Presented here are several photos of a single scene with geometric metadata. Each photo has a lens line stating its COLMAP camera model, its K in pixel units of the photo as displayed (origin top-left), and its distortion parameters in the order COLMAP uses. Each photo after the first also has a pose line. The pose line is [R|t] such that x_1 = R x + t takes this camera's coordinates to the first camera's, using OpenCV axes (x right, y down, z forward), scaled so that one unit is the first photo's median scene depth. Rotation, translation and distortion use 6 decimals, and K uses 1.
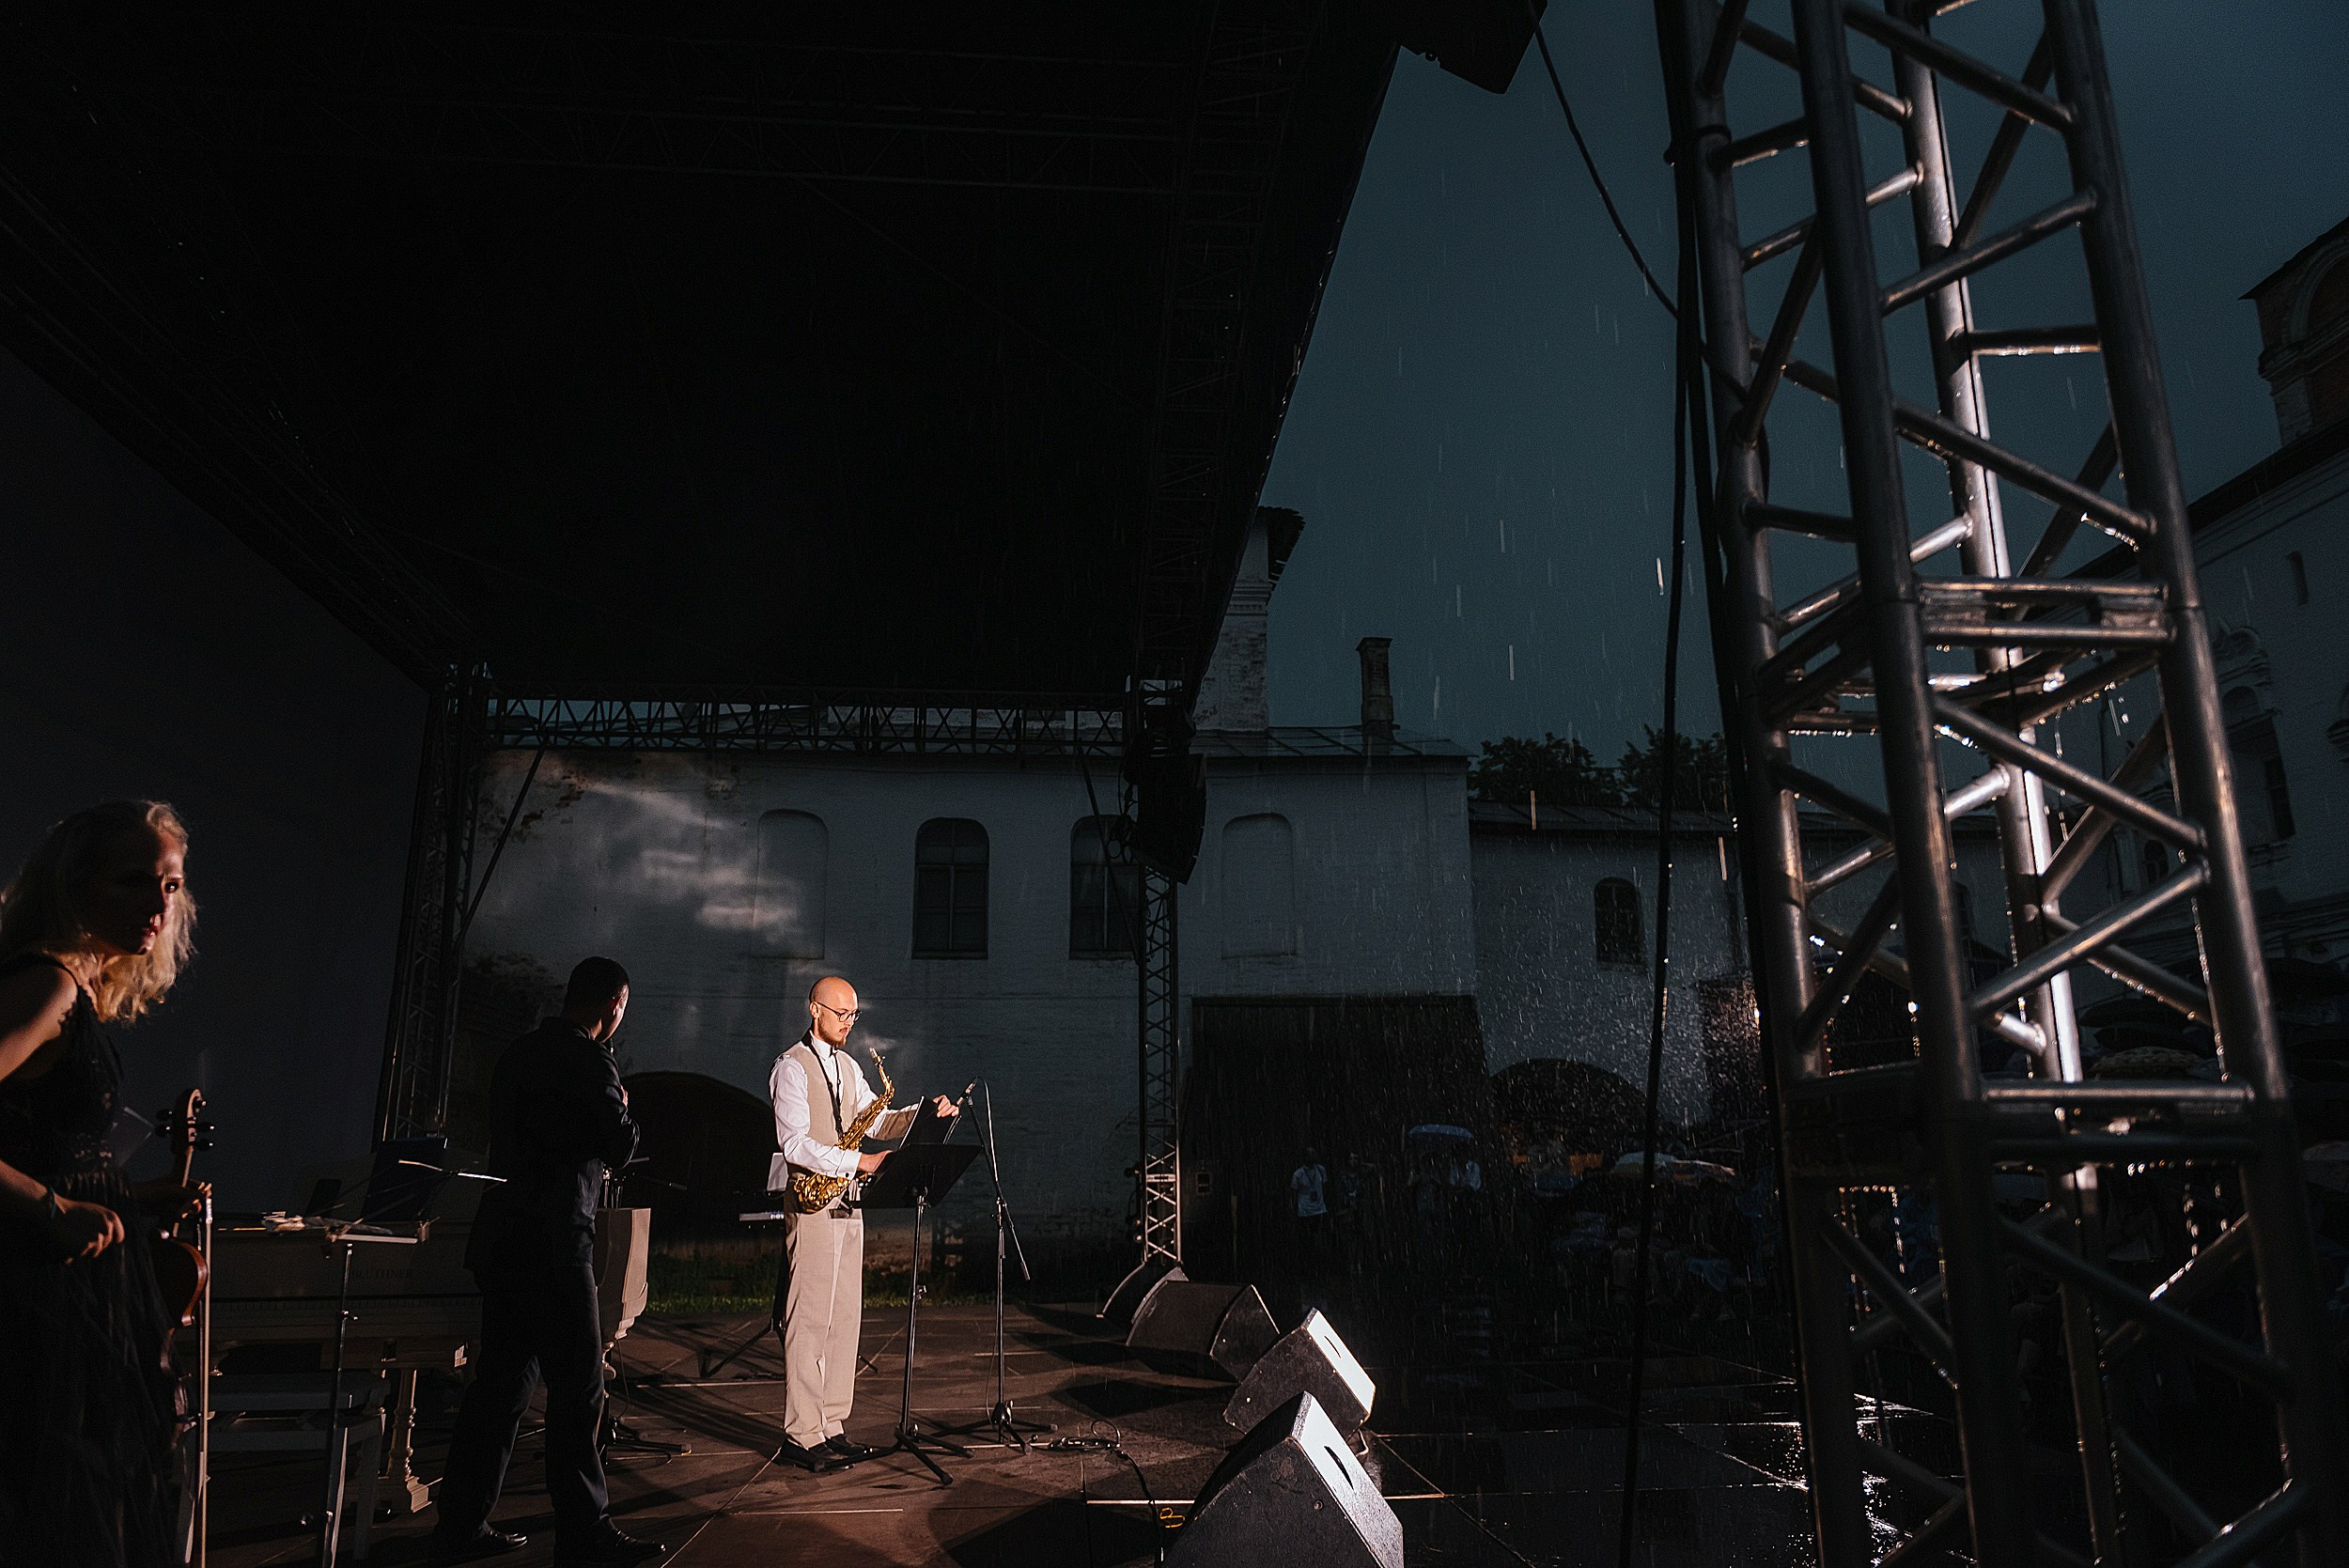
lens RADIAL K [[1585.3, 0, 1174.5], [0, 1585.3, 784.0], [0, 0, 1]] dist [0.002477, 0.000676]
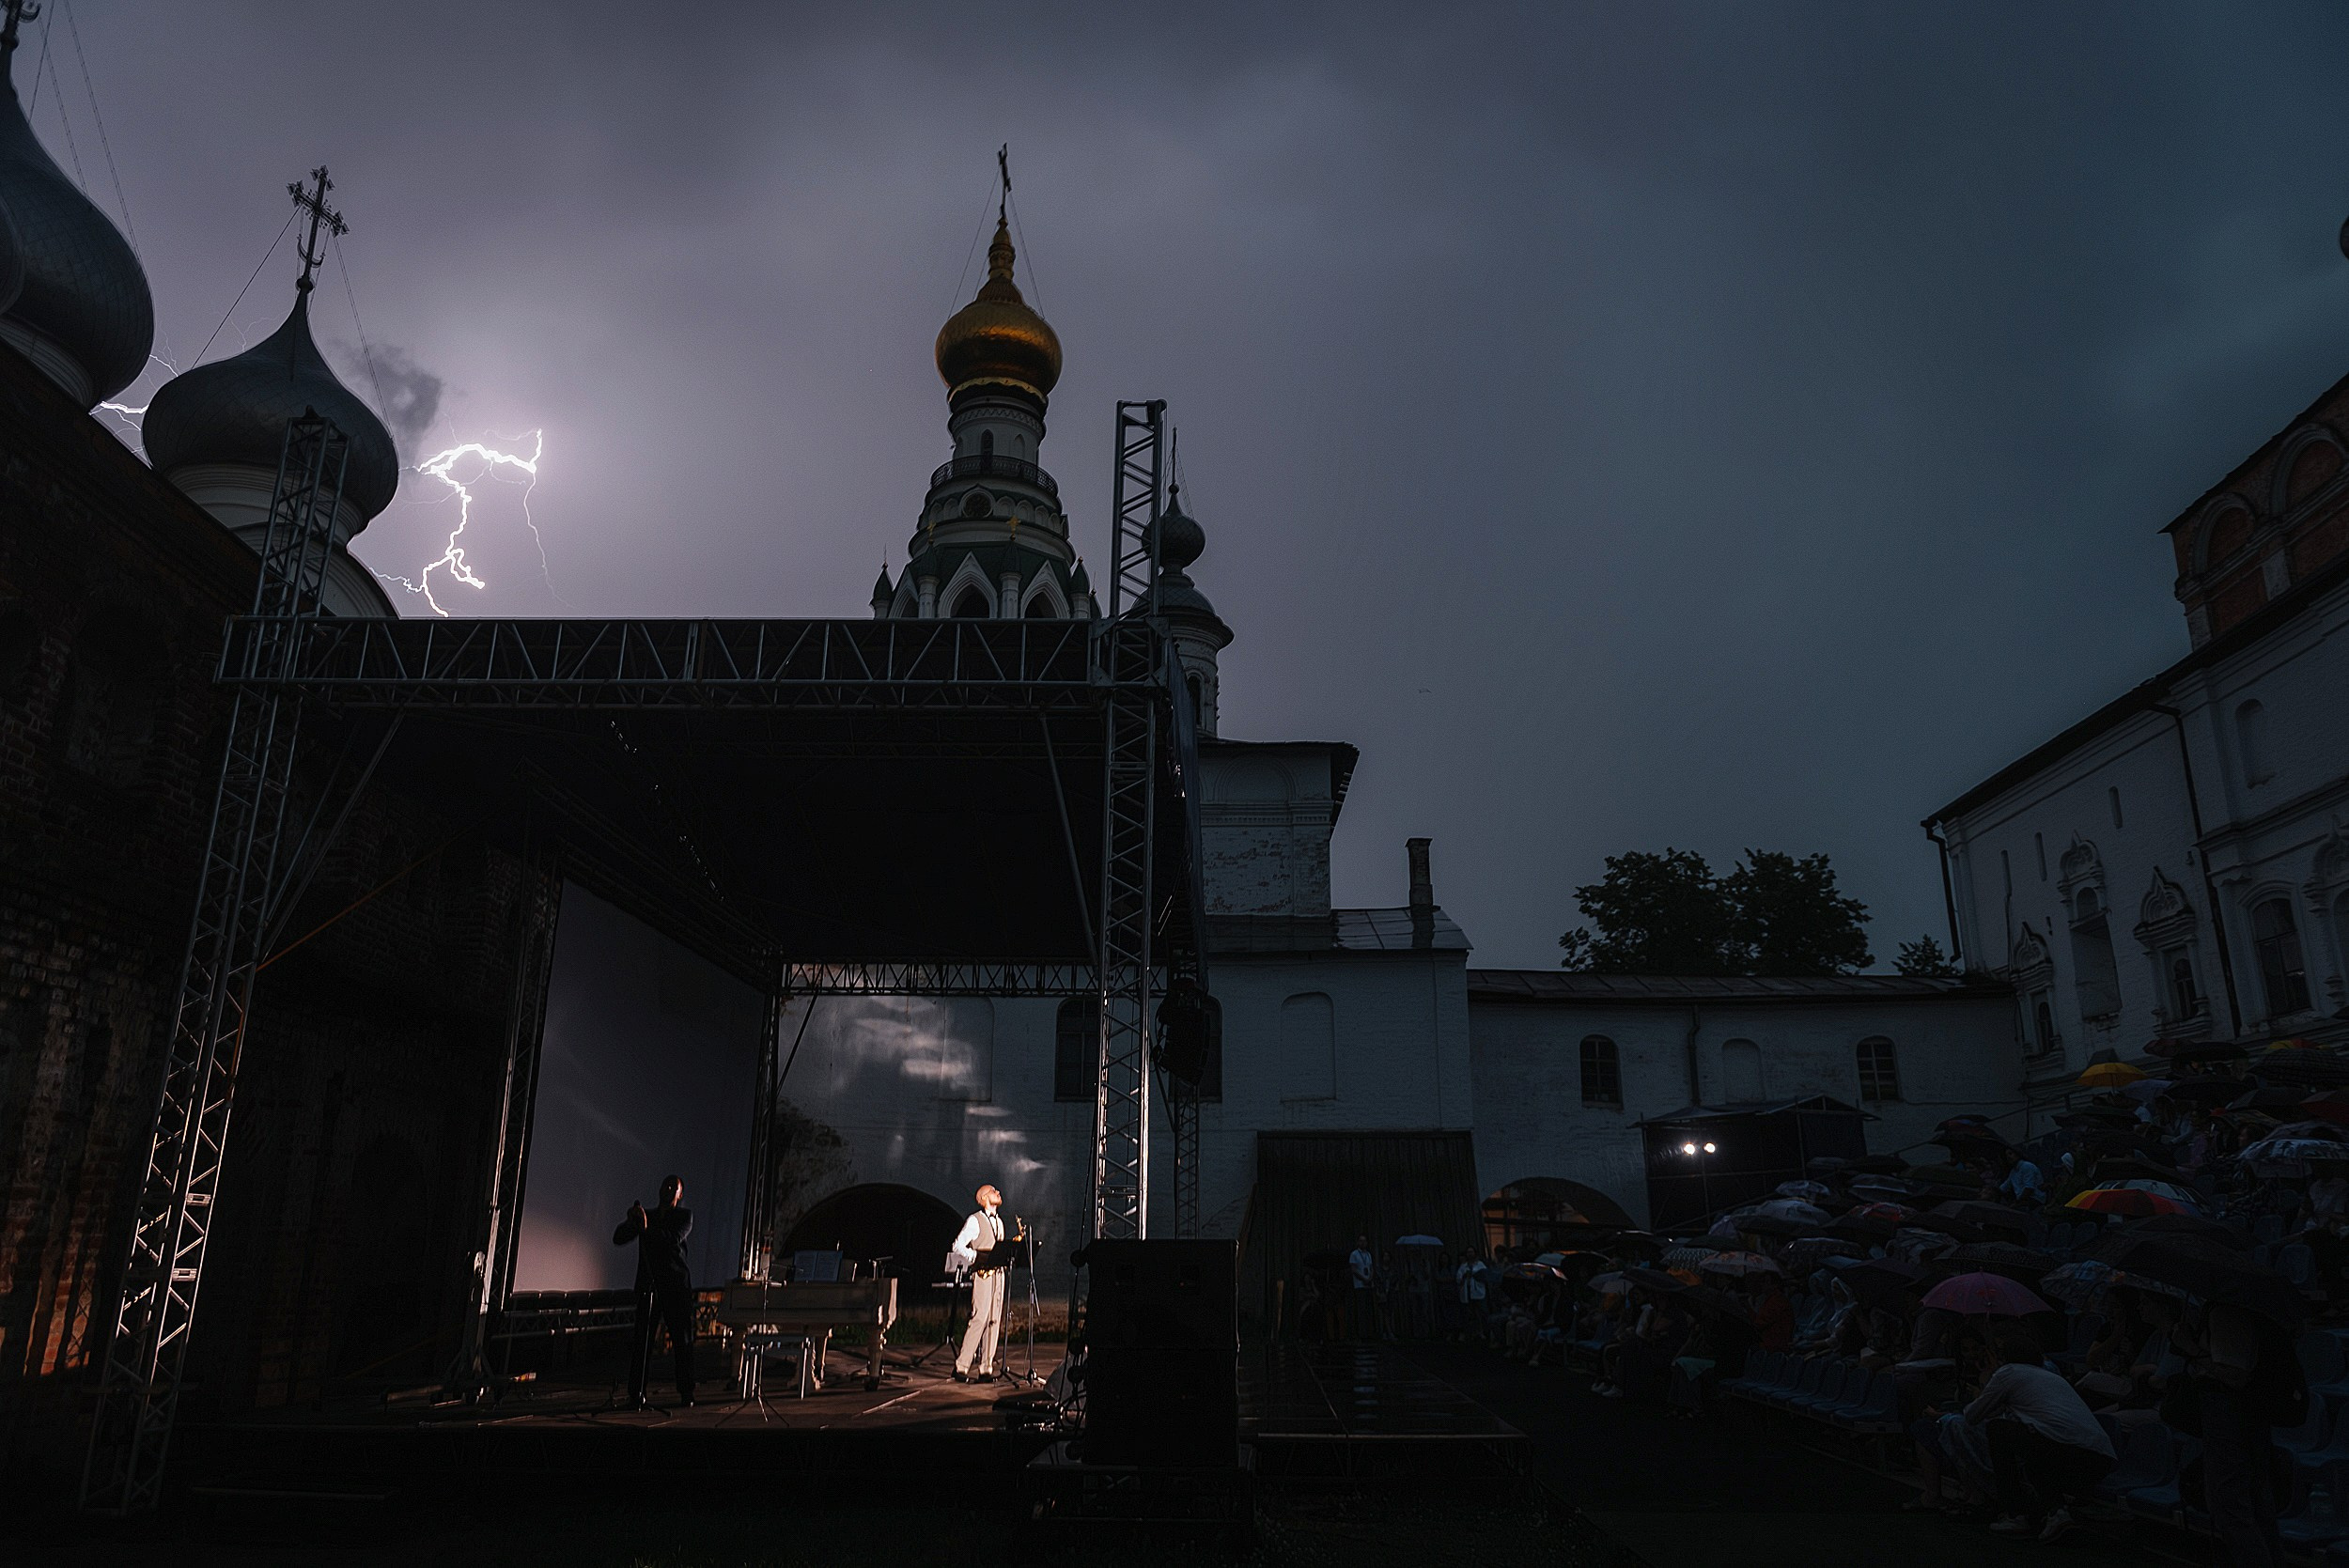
lens RADIAL K [[1585.3, 0, 1174.5], [0, 1585.3, 784.0], [0, 0, 1]] dist [0.002477, 0.000676]
pose [[0.993299, -0.017404, -0.114253, 0.098086], [0.011782, 0.998695, -0.049698, -0.093277], [0.114969, 0.048018, 0.992208, -0.357329]]
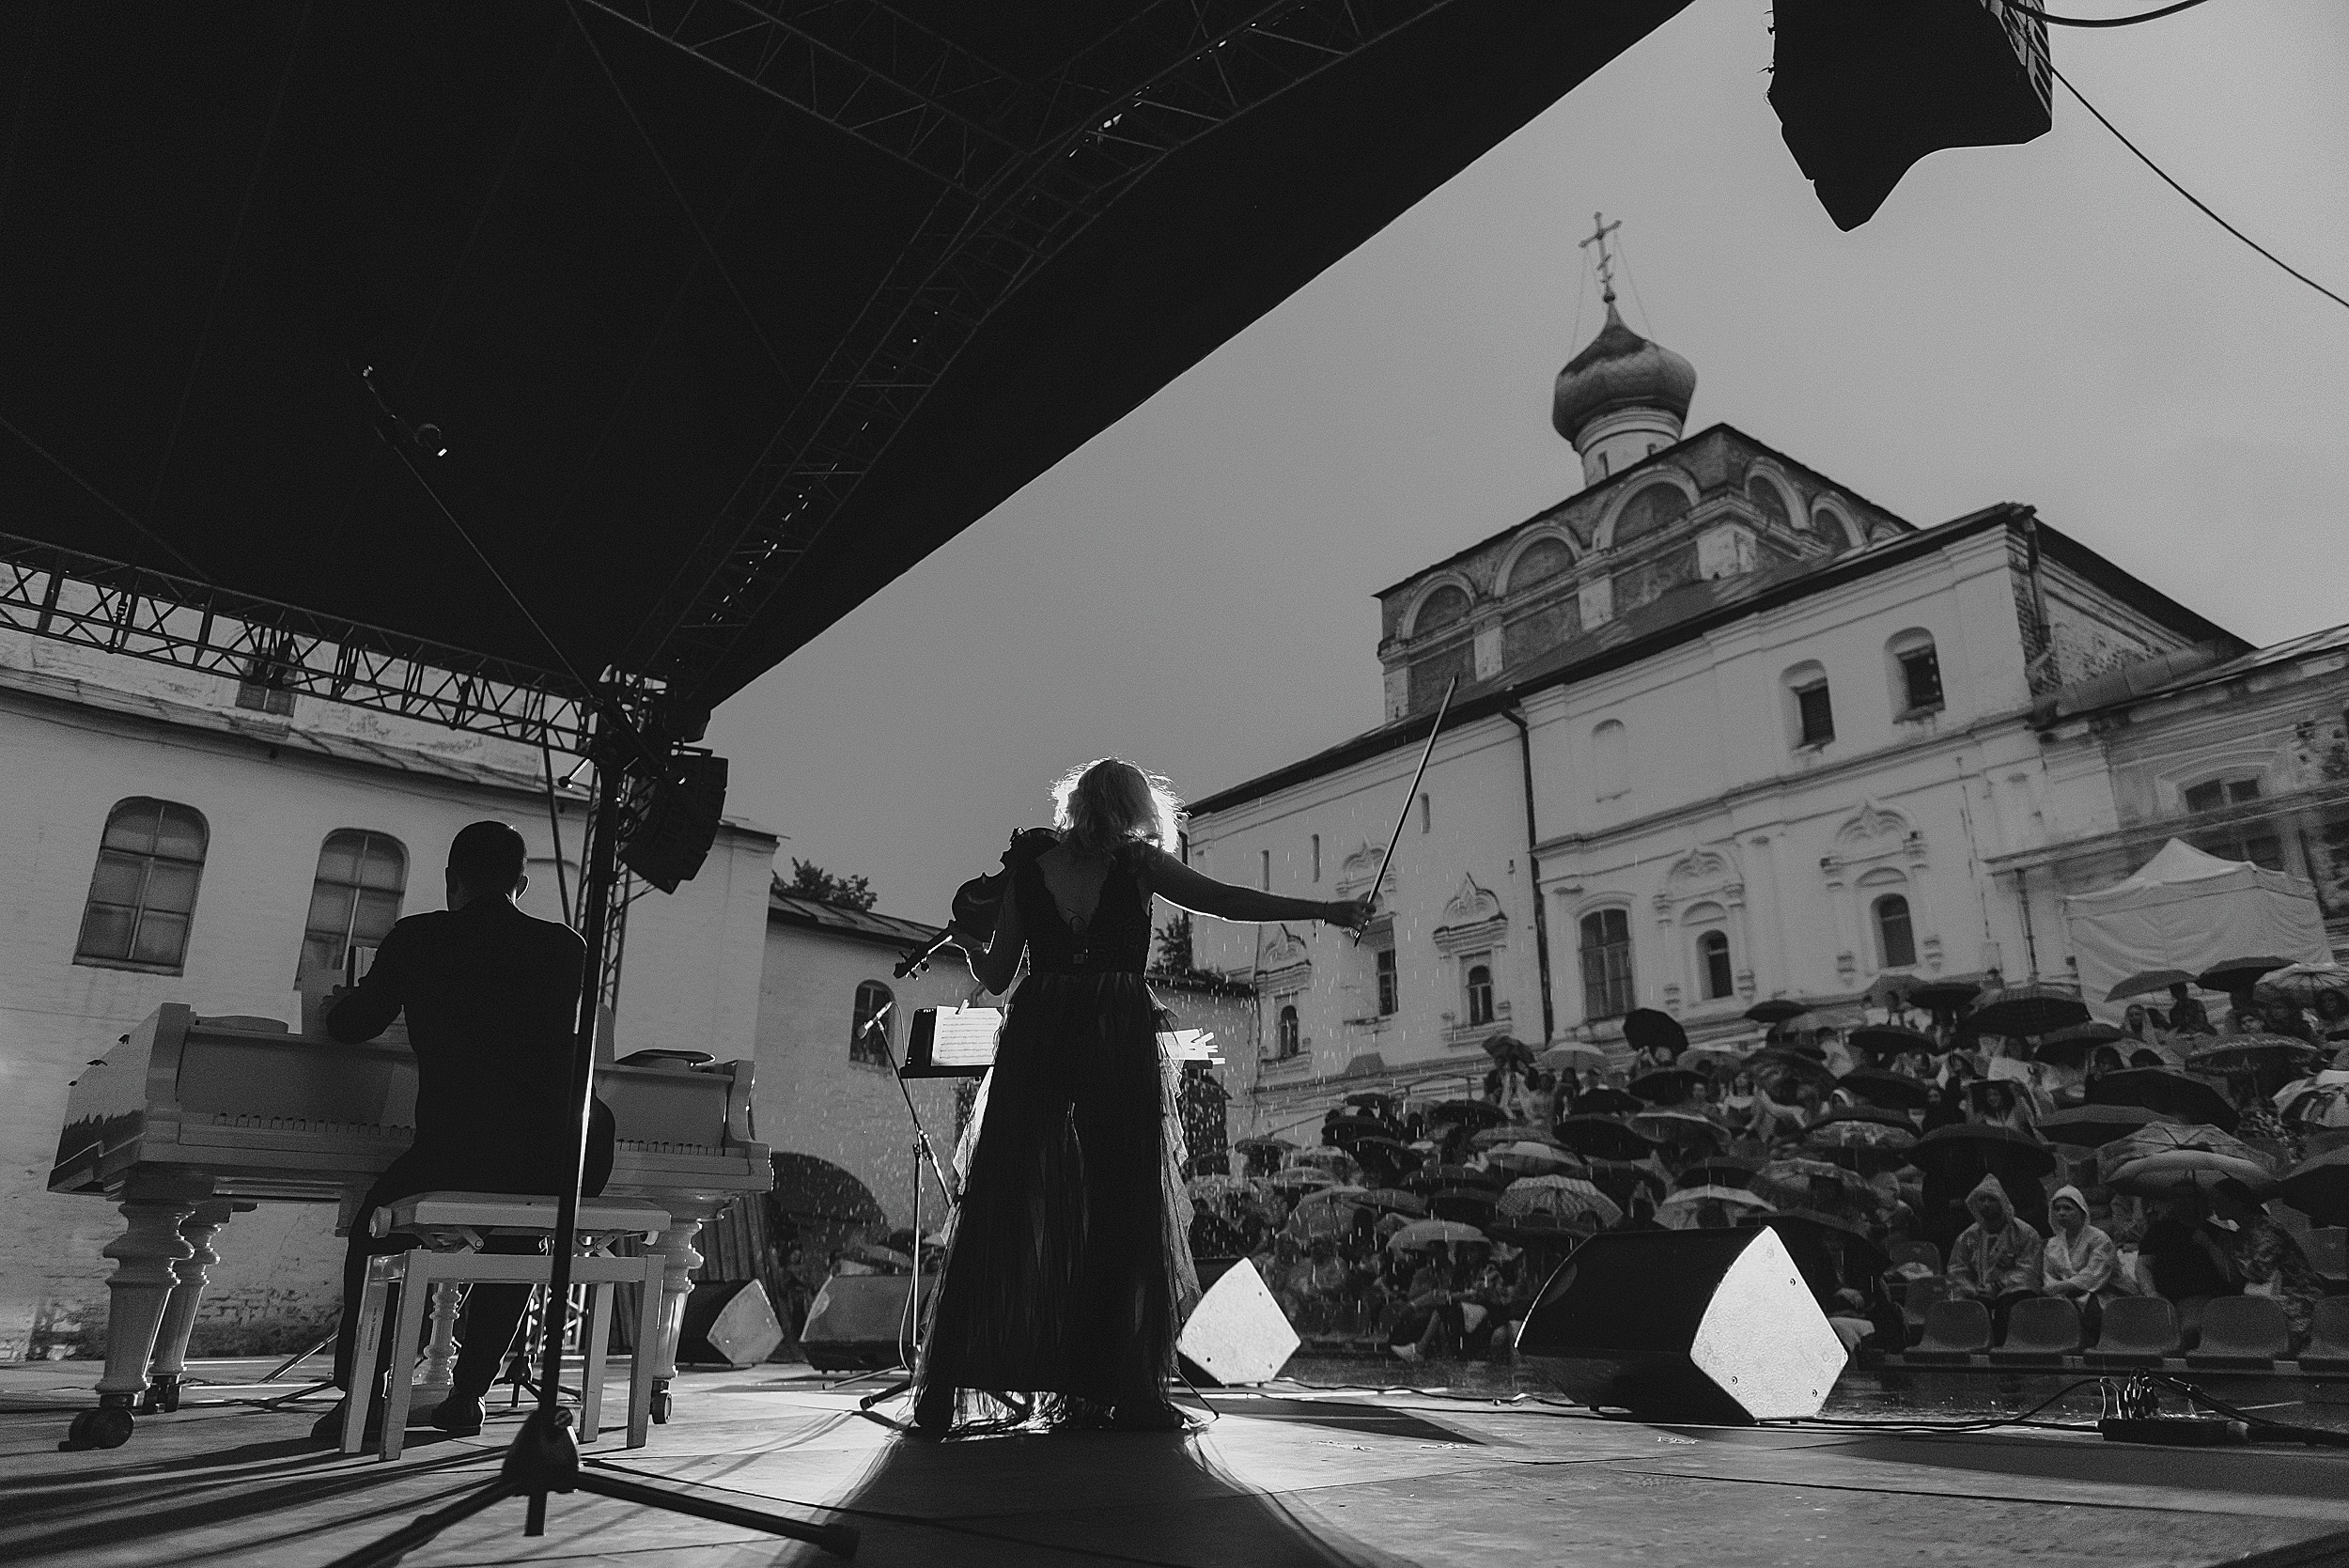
lens RADIAL K [[1585.3, 0, 1174.5], [0, 1585.3, 784.0], [0, 0, 1]] dist [0.002477, 0.000676]
pose [[0.825789, 0.193573, 0.529718, -0.145336], [-0.144848, 0.980541, -0.132510, 0.047192], [-0.545061, 0.032697, 0.837759, 0.034712]]
